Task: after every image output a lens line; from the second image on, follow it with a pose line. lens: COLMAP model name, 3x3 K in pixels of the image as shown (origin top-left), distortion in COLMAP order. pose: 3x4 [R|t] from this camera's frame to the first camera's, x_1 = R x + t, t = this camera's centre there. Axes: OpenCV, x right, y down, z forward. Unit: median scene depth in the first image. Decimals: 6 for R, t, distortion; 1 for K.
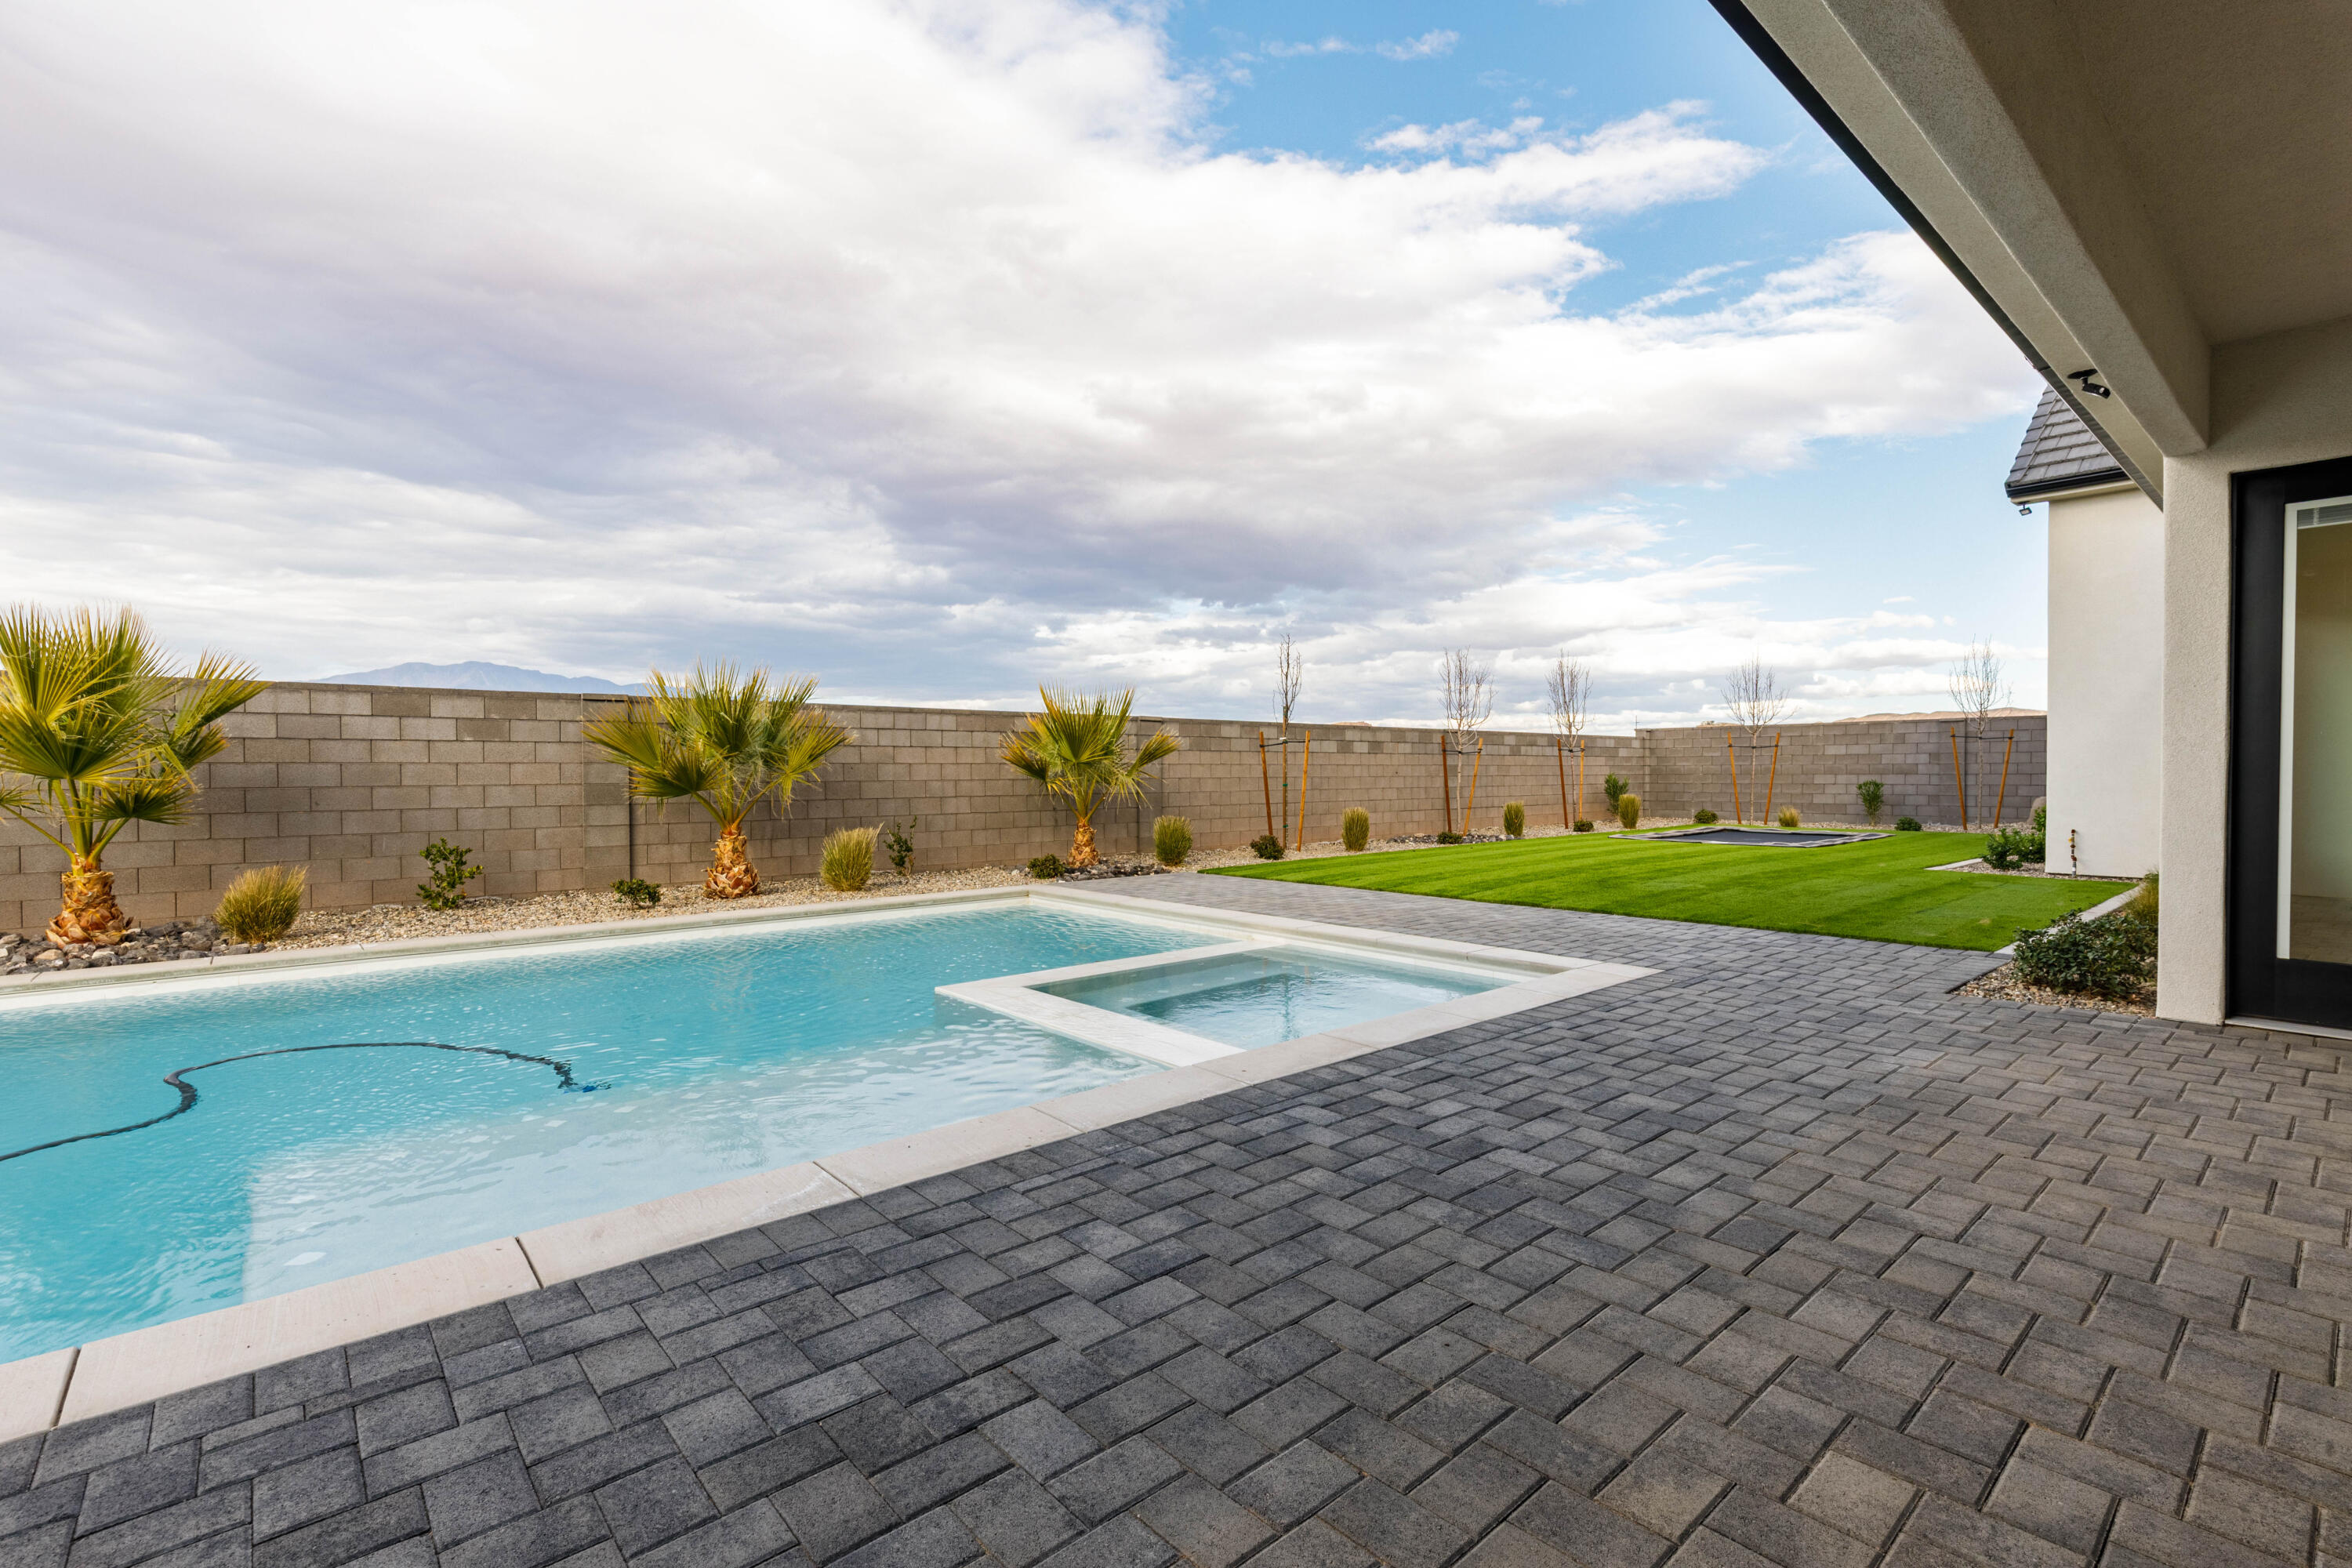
lens RADIAL K [[1055.1, 0, 1182.1], [0, 1055.1, 776.8], [0, 0, 1]] dist [0.002409, 0.000000]
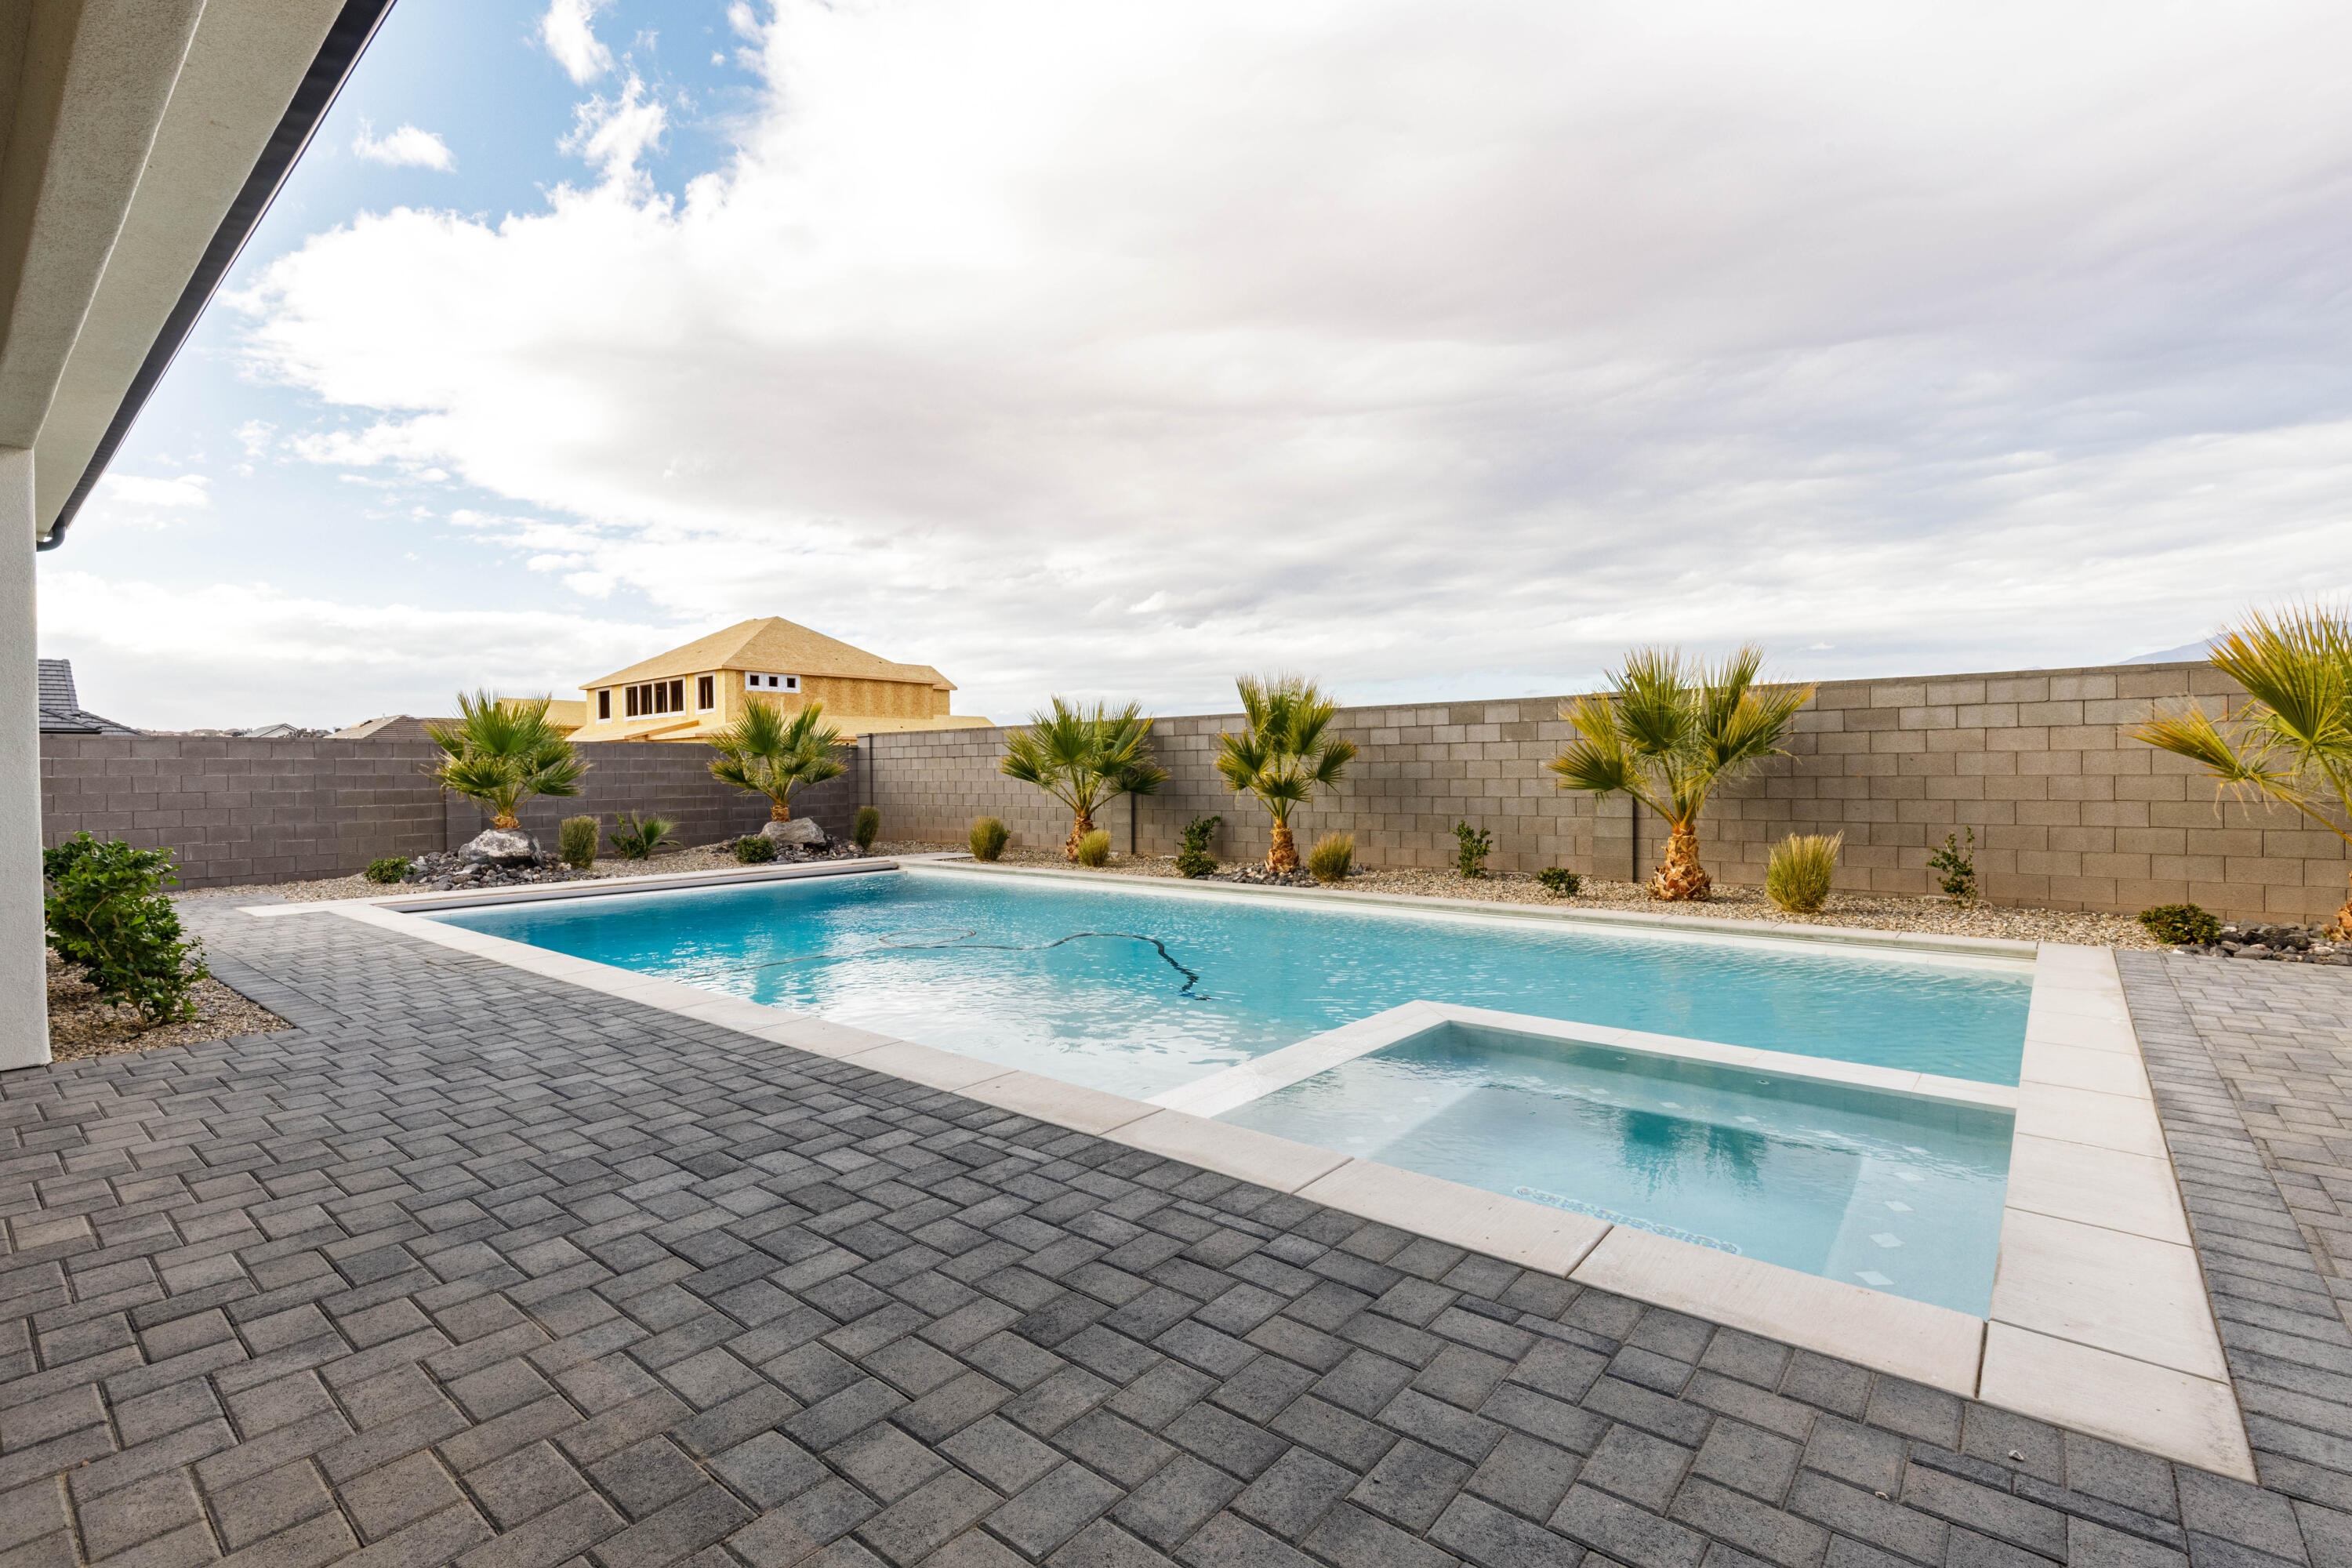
lens RADIAL K [[1055.1, 0, 1182.1], [0, 1055.1, 776.8], [0, 0, 1]] dist [0.002409, 0.000000]
pose [[0.160700, 0.007312, -0.986976, 1.061687], [0.004911, 0.999954, 0.008208, -0.012803], [0.986991, -0.006166, 0.160657, 1.036842]]
